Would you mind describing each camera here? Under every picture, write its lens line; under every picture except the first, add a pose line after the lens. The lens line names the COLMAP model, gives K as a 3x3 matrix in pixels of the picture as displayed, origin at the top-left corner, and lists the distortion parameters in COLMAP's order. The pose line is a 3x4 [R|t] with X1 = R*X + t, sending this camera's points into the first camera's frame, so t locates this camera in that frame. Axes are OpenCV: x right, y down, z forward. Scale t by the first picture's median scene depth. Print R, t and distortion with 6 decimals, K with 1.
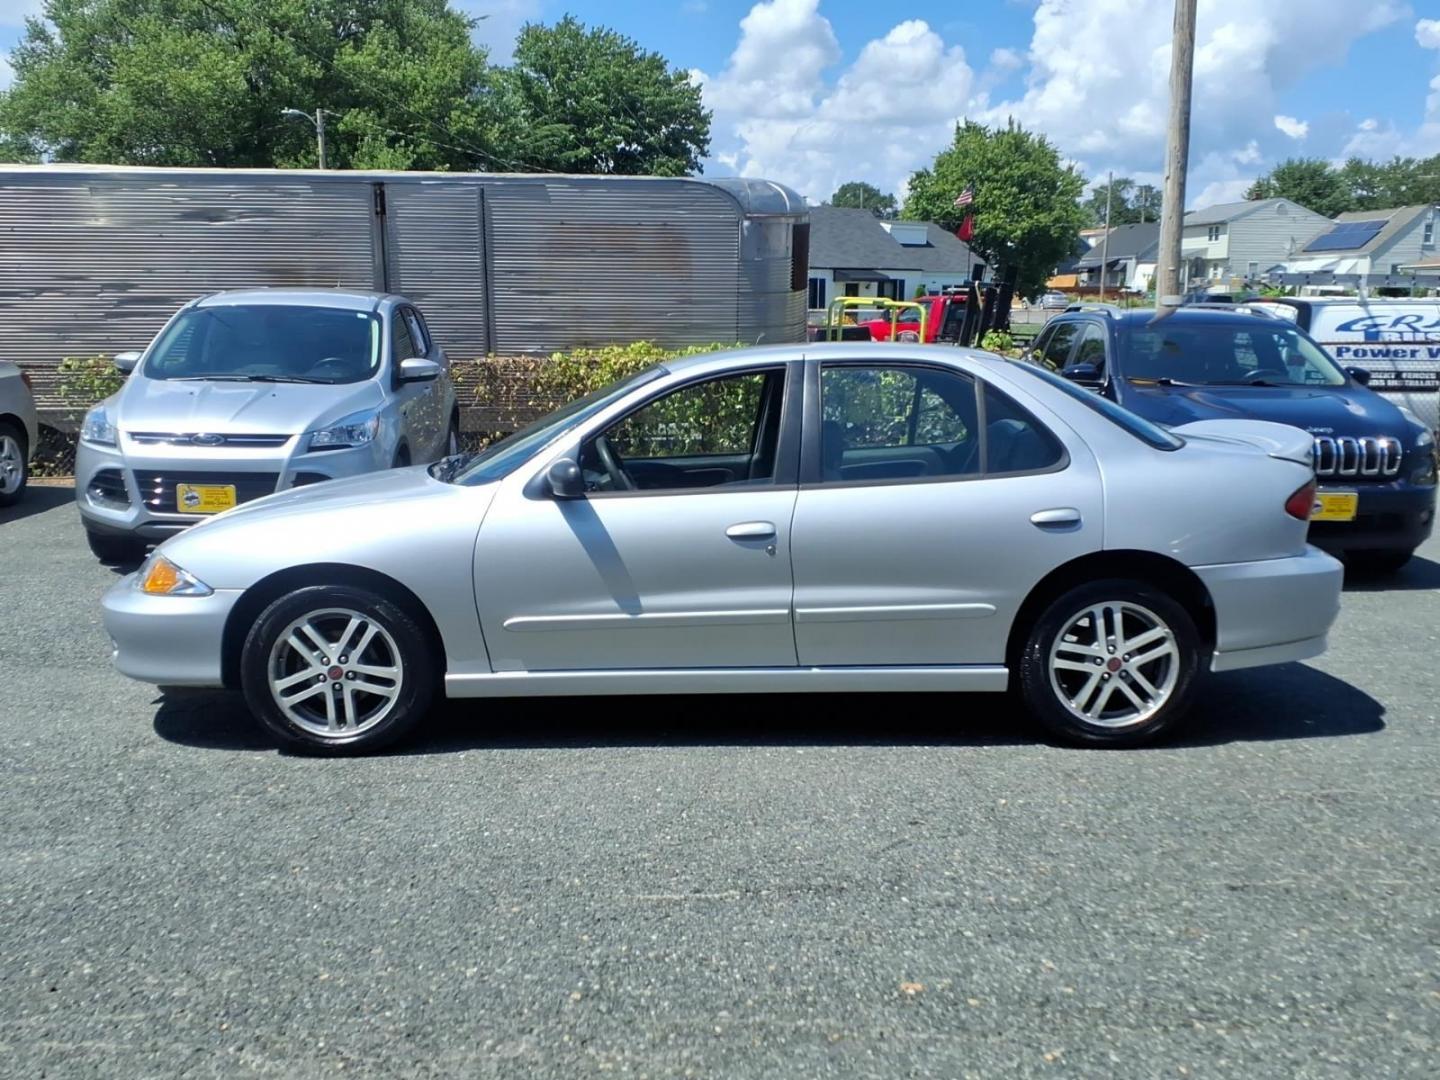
lens RADIAL K [[1427.7, 0, 742.9], [0, 1427.7, 535.3], [0, 0, 1]] dist [0.051780, -0.023947]
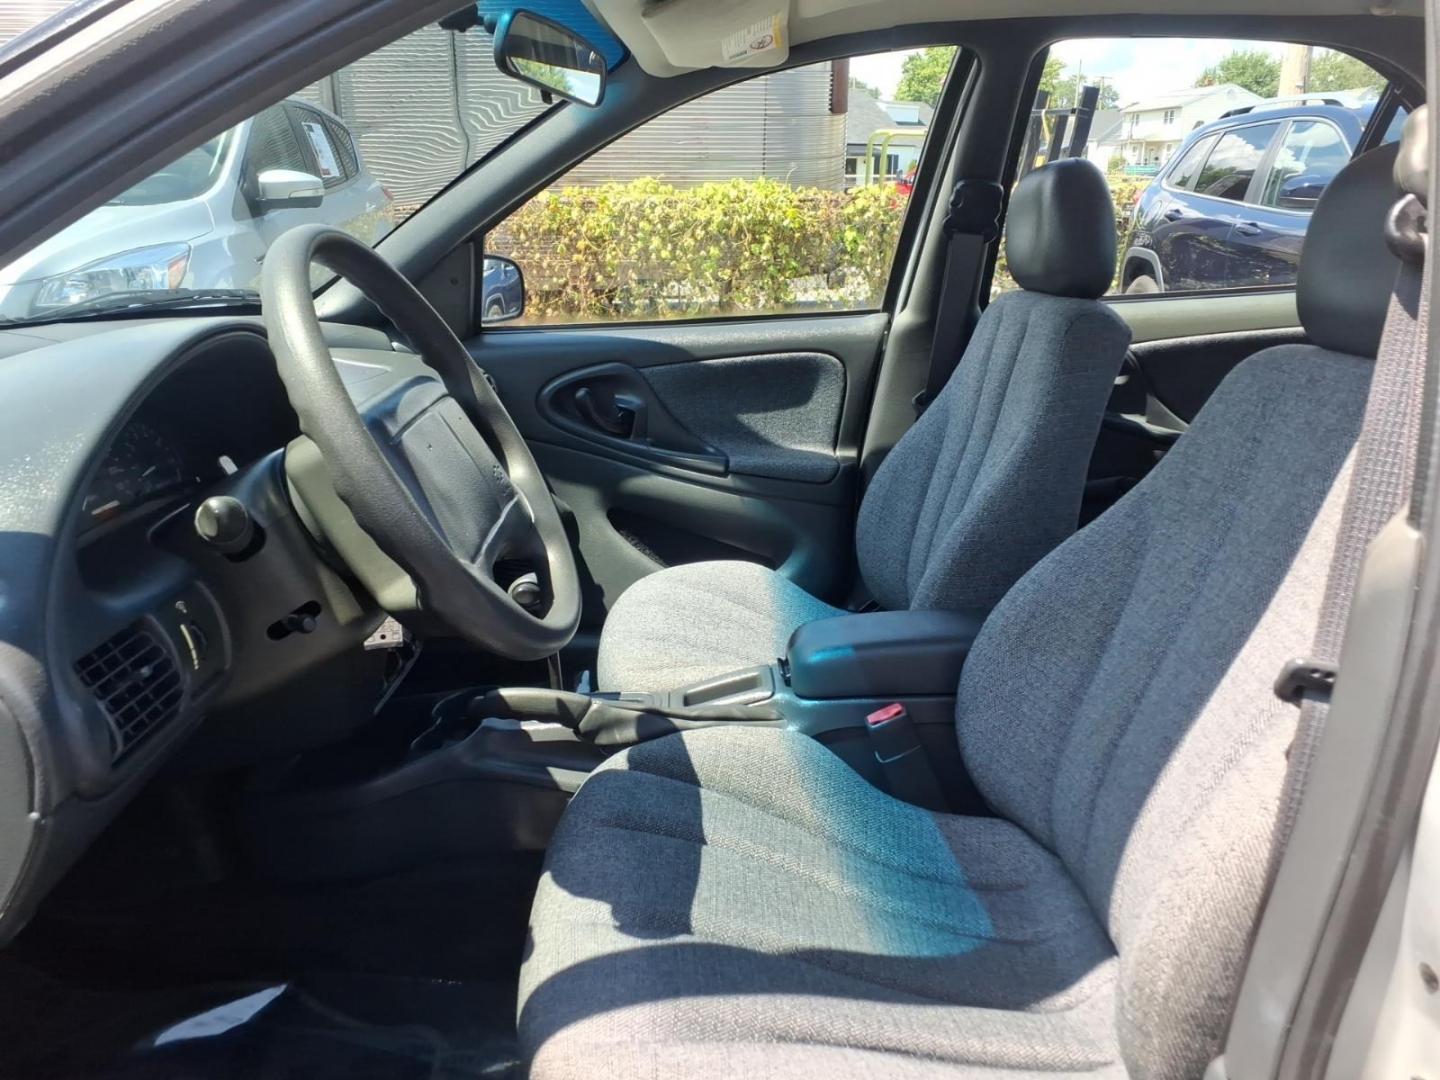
lens RADIAL K [[1159.5, 0, 696.4], [0, 1159.5, 536.7], [0, 0, 1]] dist [-0.004861, -0.007858]
pose [[0.999106, 0.004377, -0.042060, -0.013758], [0.001136, 0.991494, 0.130148, -0.017583], [0.042272, -0.130080, 0.990602, 0.316441]]
